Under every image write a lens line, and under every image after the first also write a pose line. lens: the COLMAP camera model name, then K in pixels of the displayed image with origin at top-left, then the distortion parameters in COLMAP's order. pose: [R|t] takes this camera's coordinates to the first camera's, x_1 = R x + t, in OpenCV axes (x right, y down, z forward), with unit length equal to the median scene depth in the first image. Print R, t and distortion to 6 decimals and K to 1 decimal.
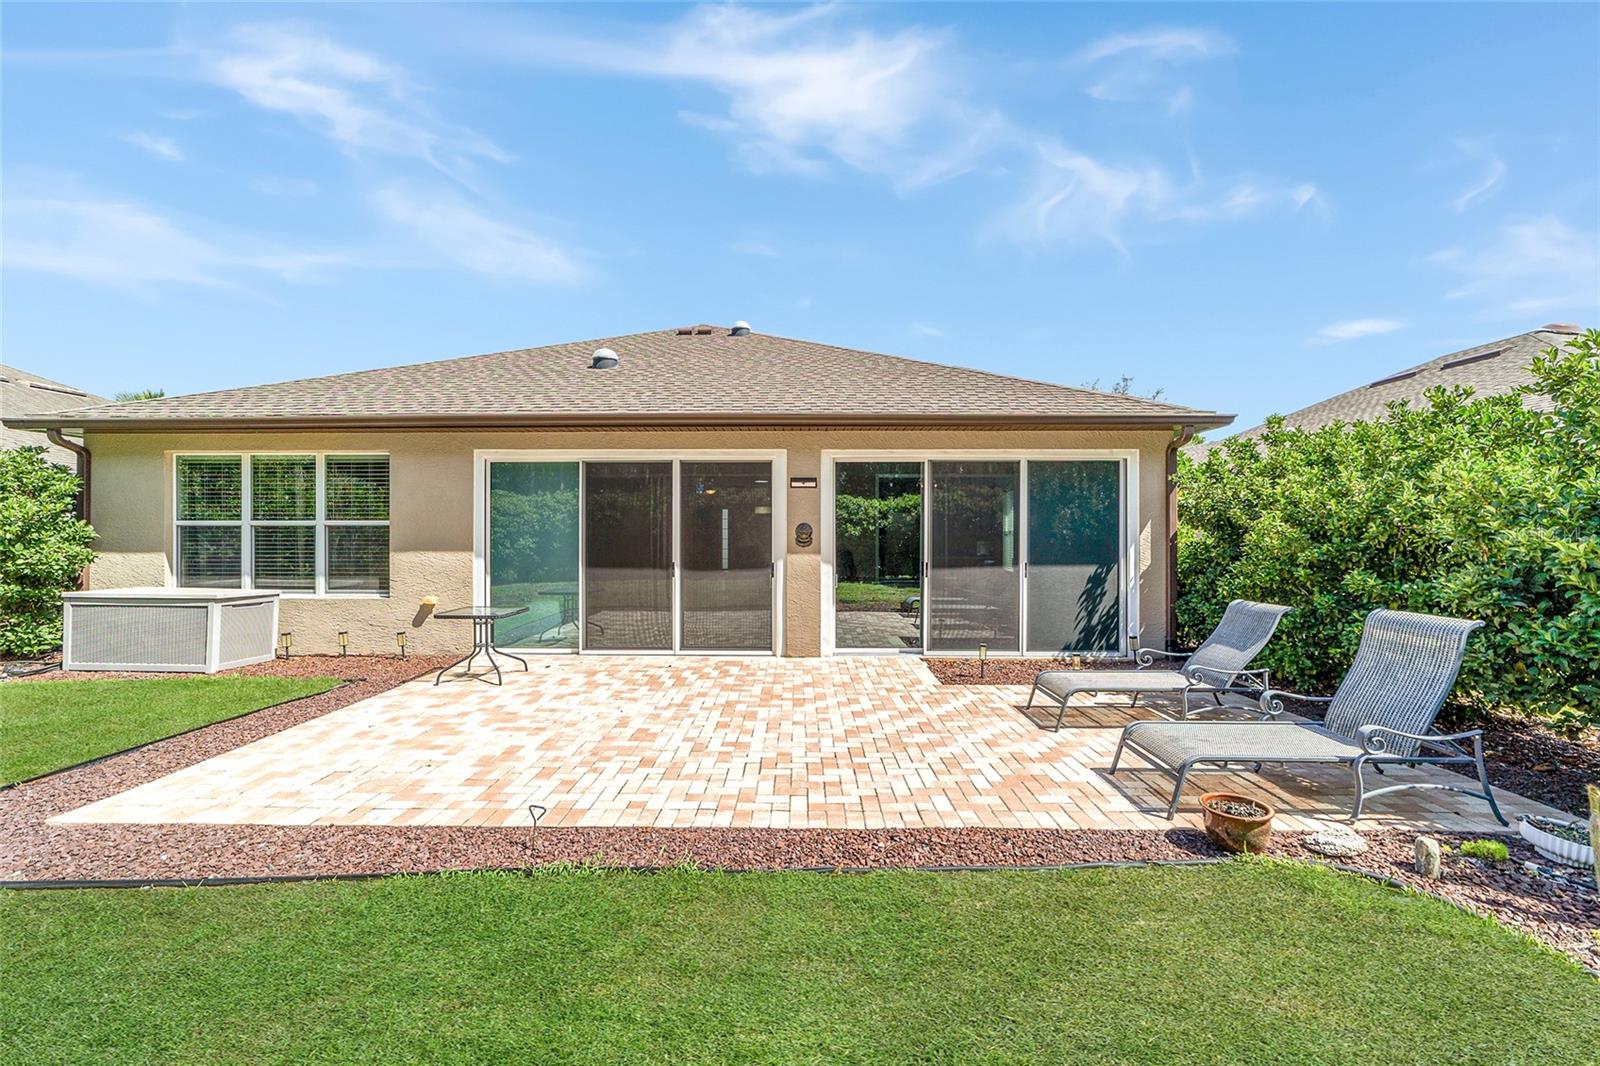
lens RADIAL K [[613.4, 0, 791.4], [0, 613.4, 538.0], [0, 0, 1]] dist [-0.018991, 0.010798]
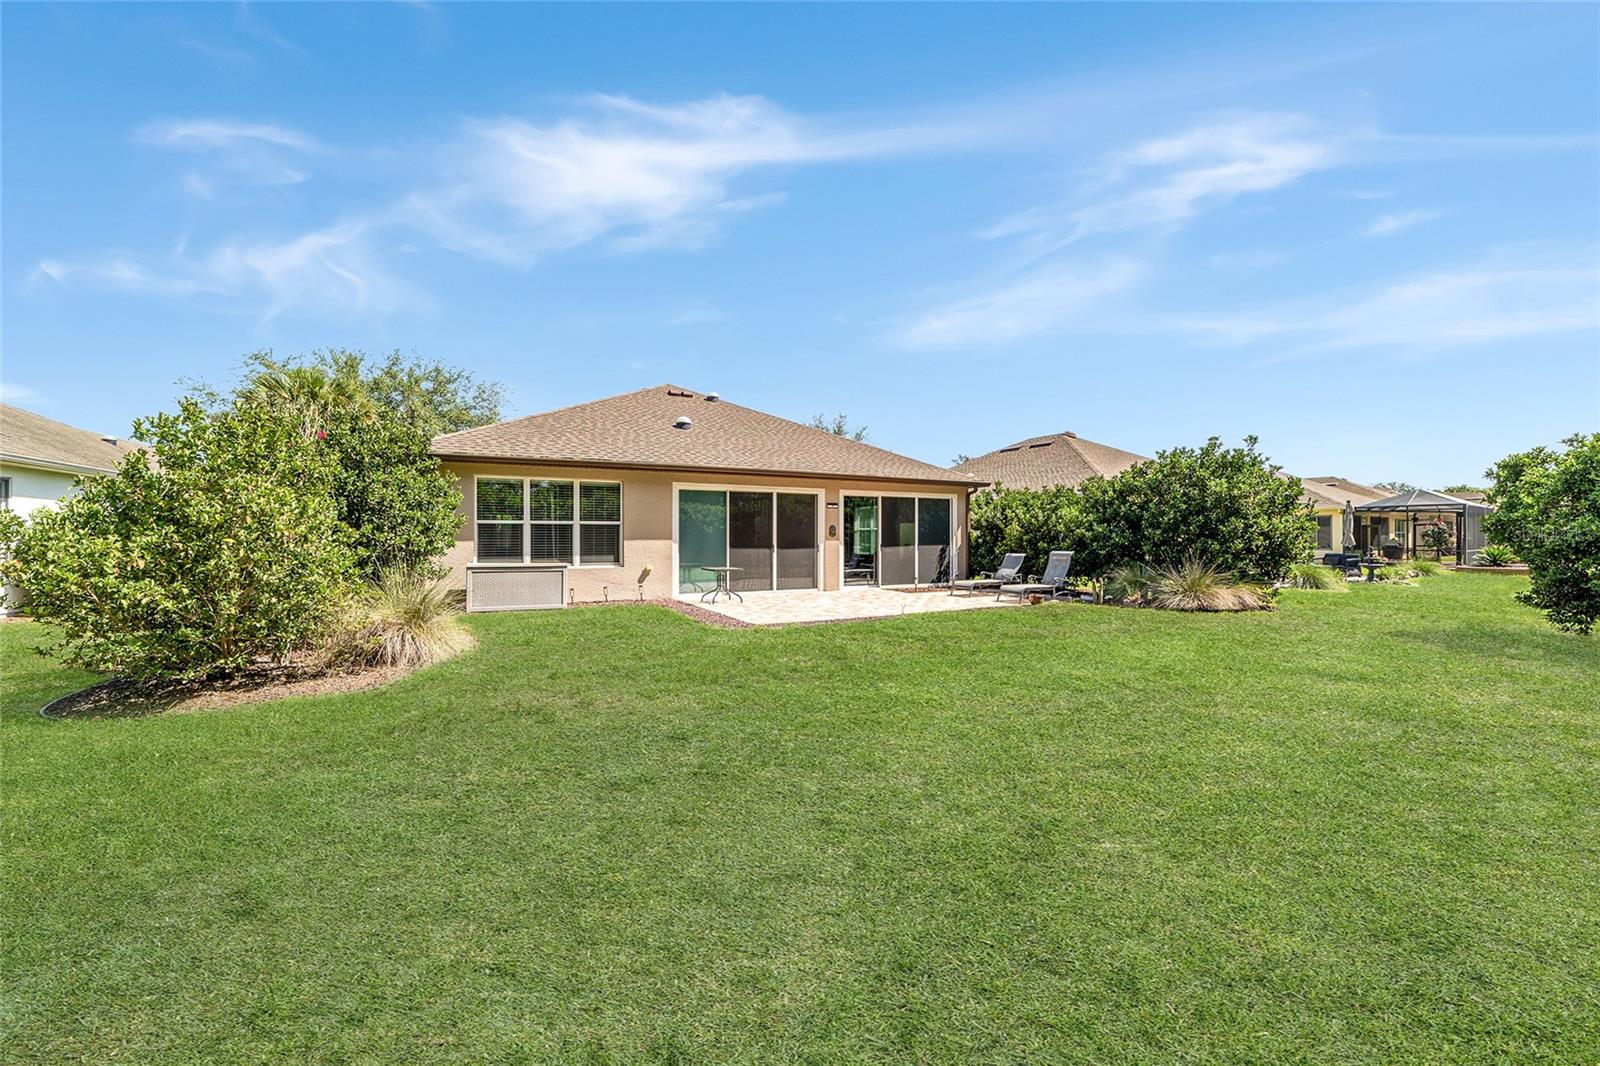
lens RADIAL K [[618.4, 0, 791.5], [0, 618.4, 552.6], [0, 0, 1]] dist [-0.013098, 0.006375]
pose [[0.882102, -0.012764, 0.470886, -1.073513], [0.003321, 0.999776, 0.020880, 0.023359], [-0.471047, -0.016855, 0.881947, -0.760287]]
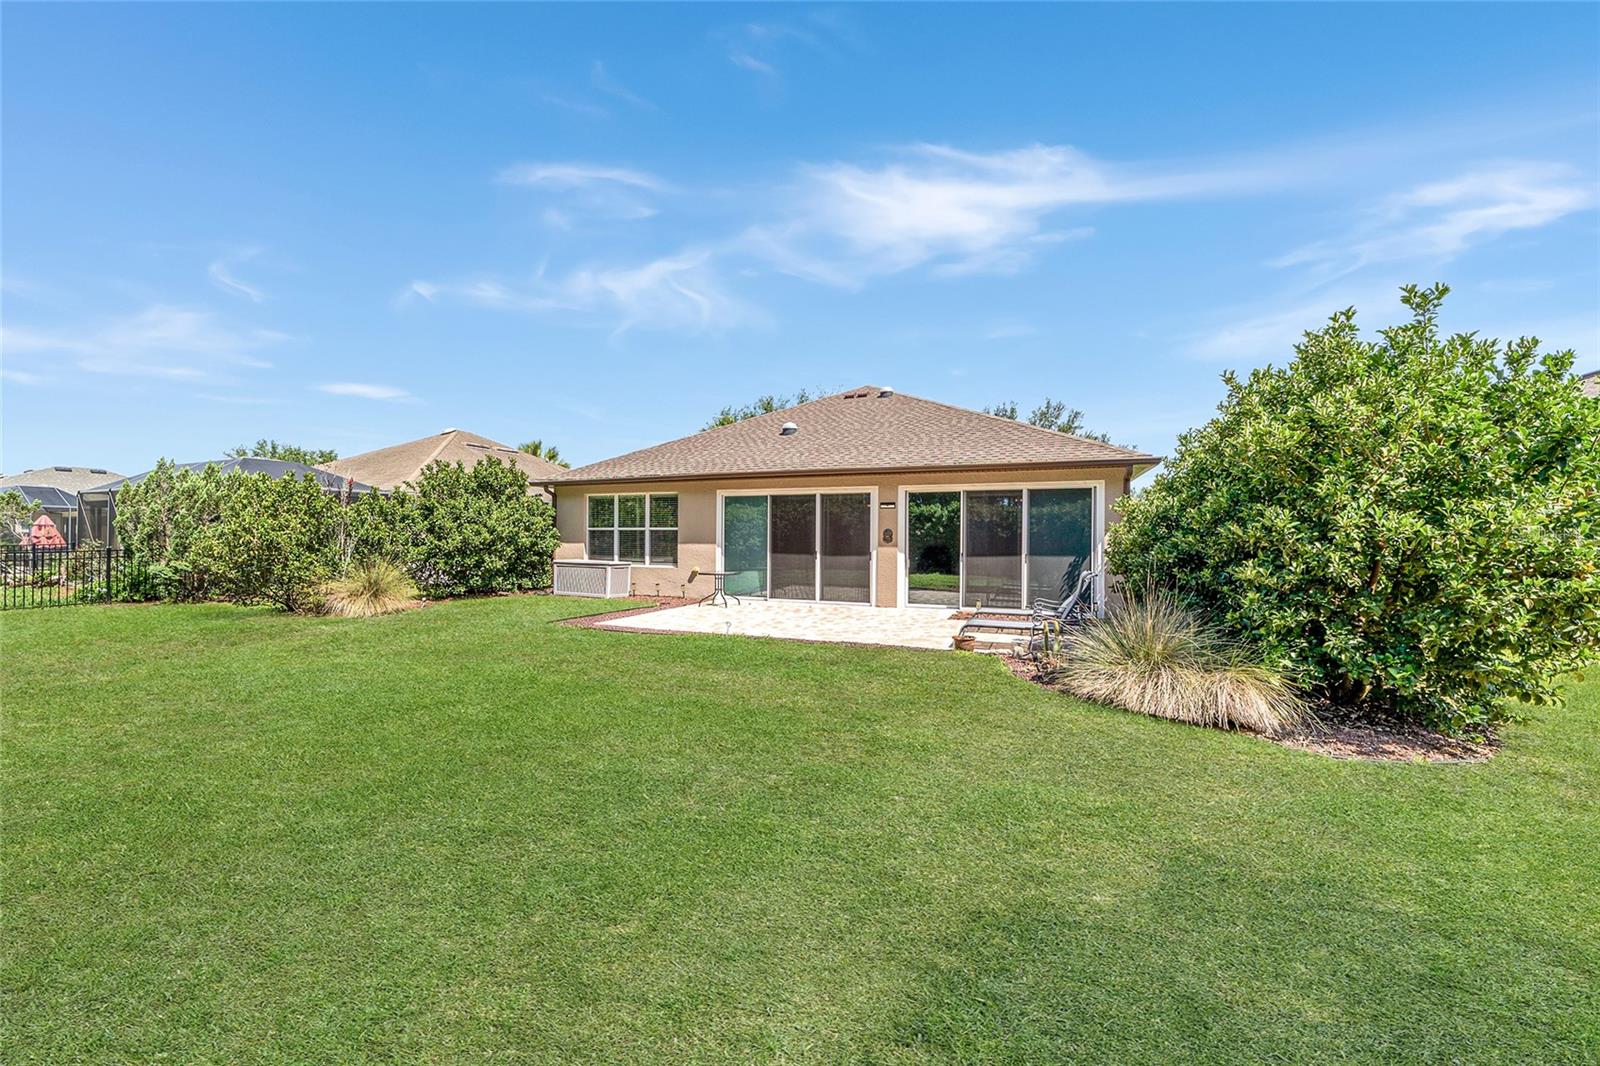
lens RADIAL K [[613.4, 0, 791.4], [0, 613.4, 538.0], [0, 0, 1]] dist [-0.018991, 0.010798]
pose [[0.931346, 0.004855, -0.364104, 0.393742], [-0.006242, 0.999977, -0.002634, 0.007412], [0.364083, 0.004726, 0.931355, -0.696642]]
